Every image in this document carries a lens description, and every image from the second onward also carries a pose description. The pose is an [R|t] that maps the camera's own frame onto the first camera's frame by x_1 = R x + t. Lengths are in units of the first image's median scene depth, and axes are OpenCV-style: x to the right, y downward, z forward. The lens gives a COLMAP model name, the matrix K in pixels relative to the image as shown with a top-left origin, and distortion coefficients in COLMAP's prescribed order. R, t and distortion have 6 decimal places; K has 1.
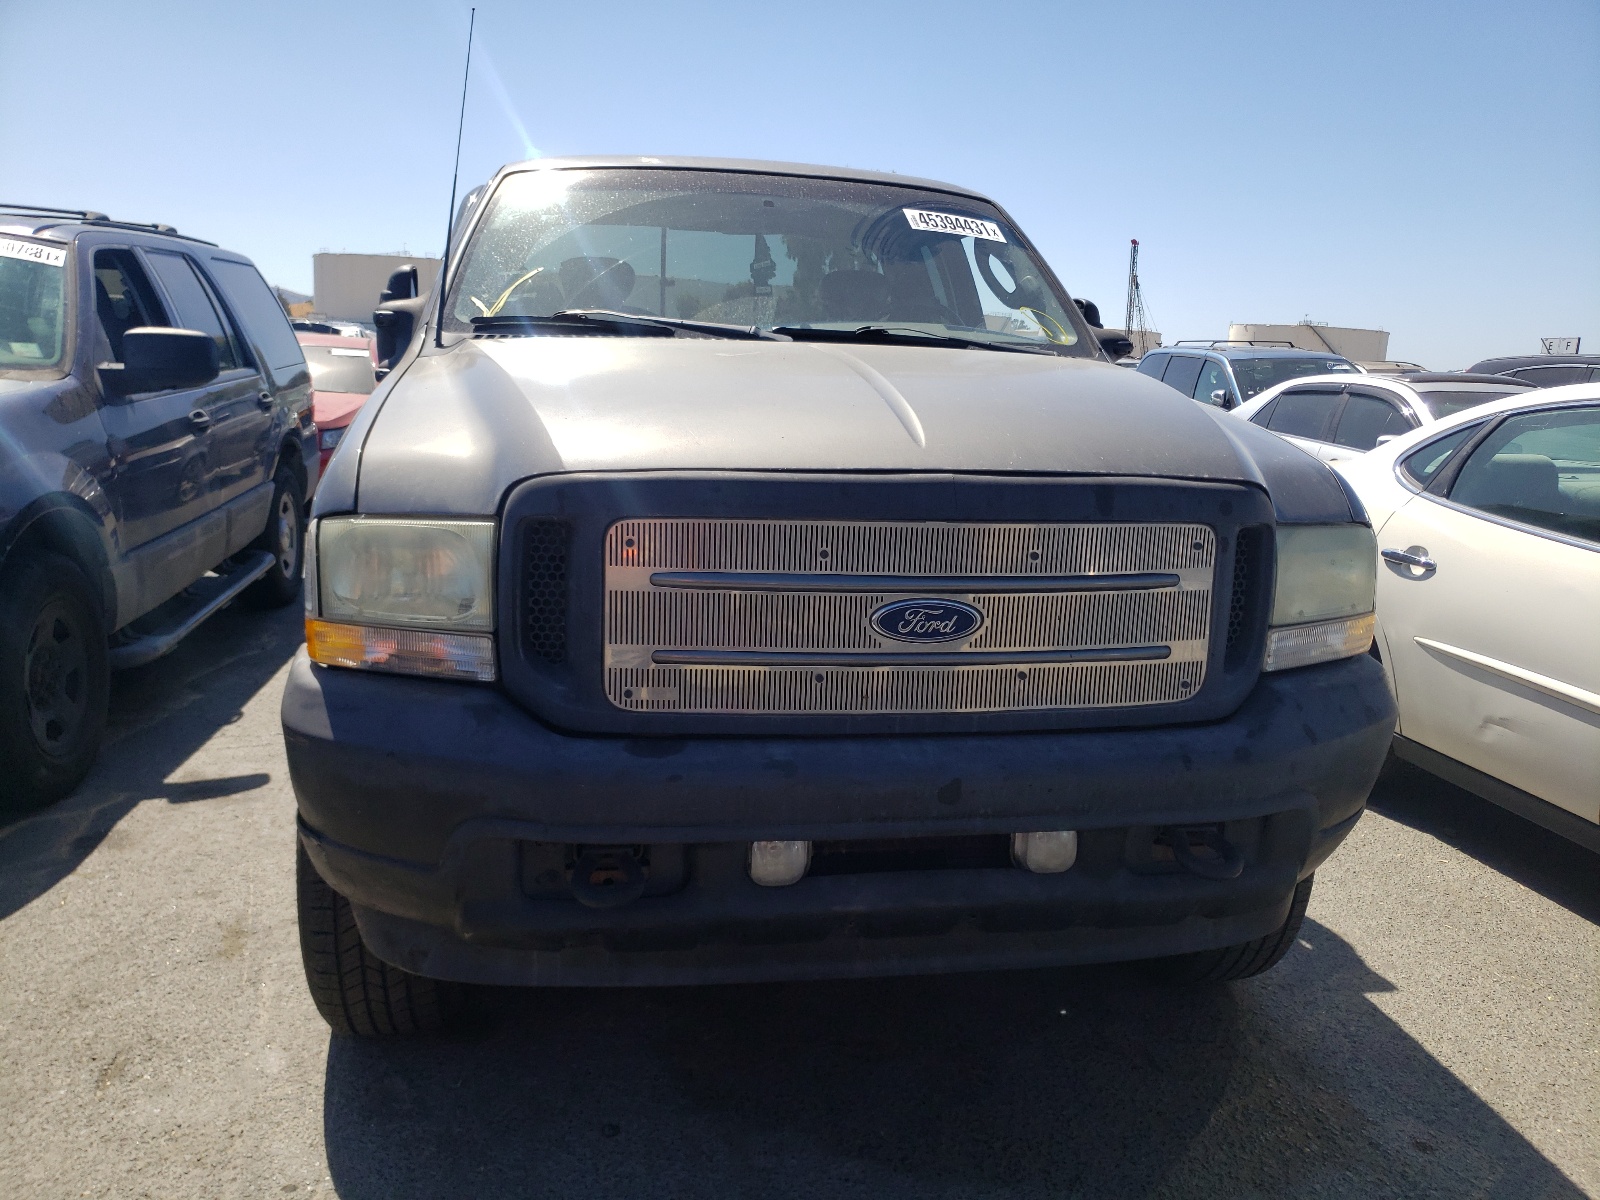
lens RADIAL K [[1228.7, 0, 815.1], [0, 1228.7, 599.5], [0, 0, 1]] dist [0.070592, -0.120311]
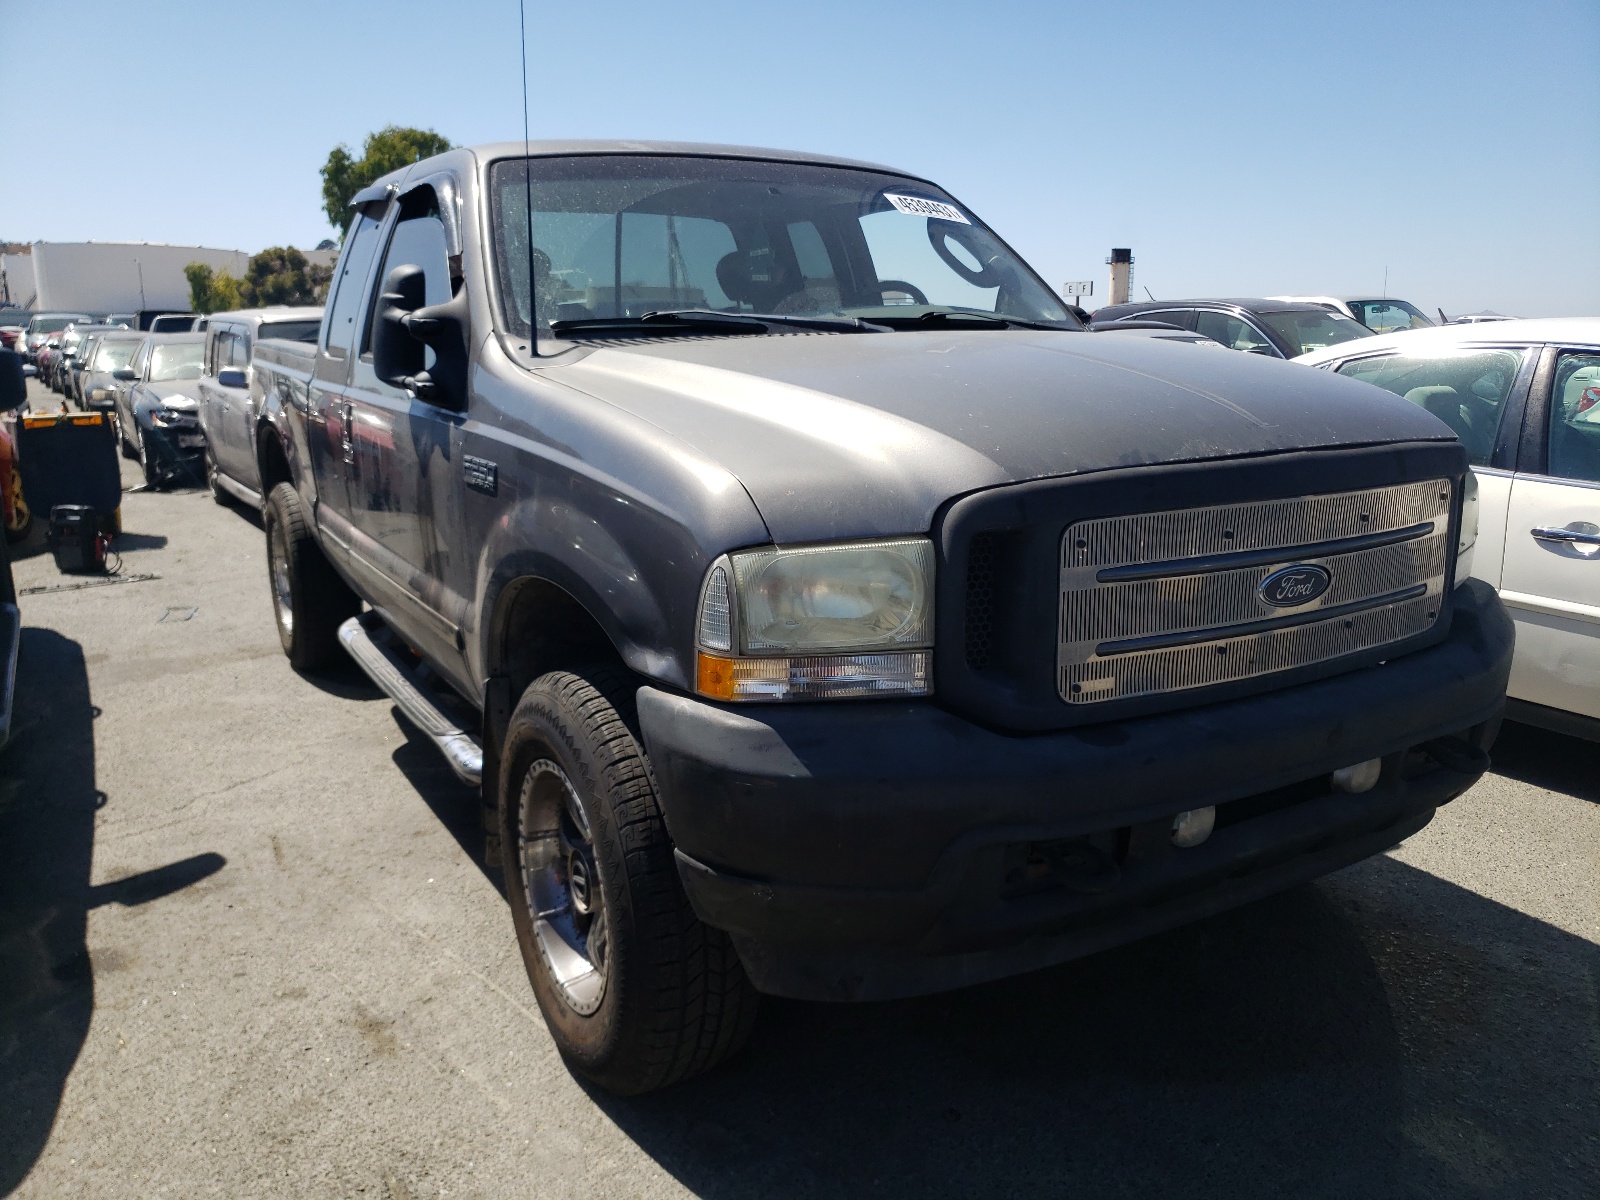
lens RADIAL K [[1228.7, 0, 815.1], [0, 1228.7, 599.5], [0, 0, 1]] dist [0.070592, -0.120311]
pose [[0.936551, -0.120262, 0.329256, -0.643764], [0.110015, 0.992689, 0.049654, -0.069154], [-0.332820, -0.010281, 0.942934, 0.084299]]
